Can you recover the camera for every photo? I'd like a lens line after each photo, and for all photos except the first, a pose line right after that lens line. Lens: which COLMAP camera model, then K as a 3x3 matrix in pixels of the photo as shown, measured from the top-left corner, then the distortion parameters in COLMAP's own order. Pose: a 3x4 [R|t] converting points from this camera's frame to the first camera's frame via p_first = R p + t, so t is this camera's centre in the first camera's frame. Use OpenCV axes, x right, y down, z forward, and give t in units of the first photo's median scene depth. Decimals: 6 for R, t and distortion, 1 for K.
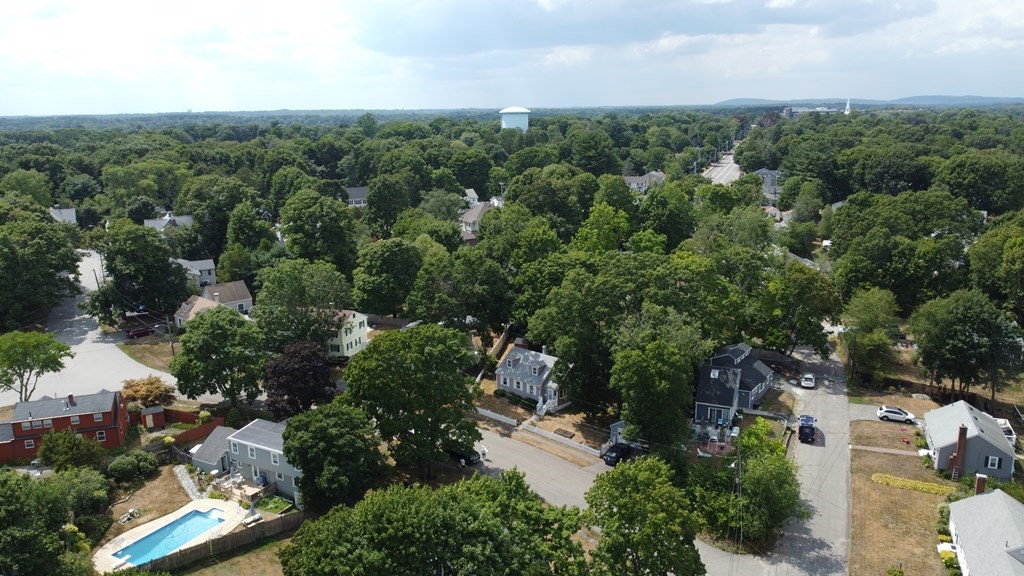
lens RADIAL K [[761.3, 0, 513.5], [0, 761.3, 294.7], [0, 0, 1]] dist [-0.001258, -0.009750]
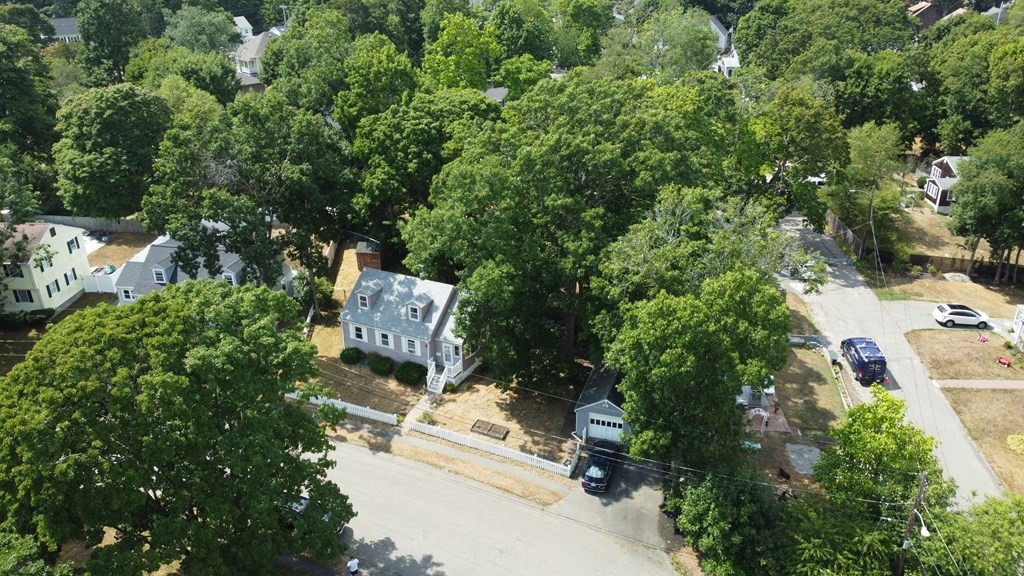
lens RADIAL K [[761.3, 0, 513.5], [0, 761.3, 294.7], [0, 0, 1]] dist [-0.001258, -0.009750]
pose [[0.962203, -0.115158, 0.246786, -0.035082], [0.064714, 0.976924, 0.203547, -0.019596], [-0.264531, -0.179883, 0.947452, 0.431088]]
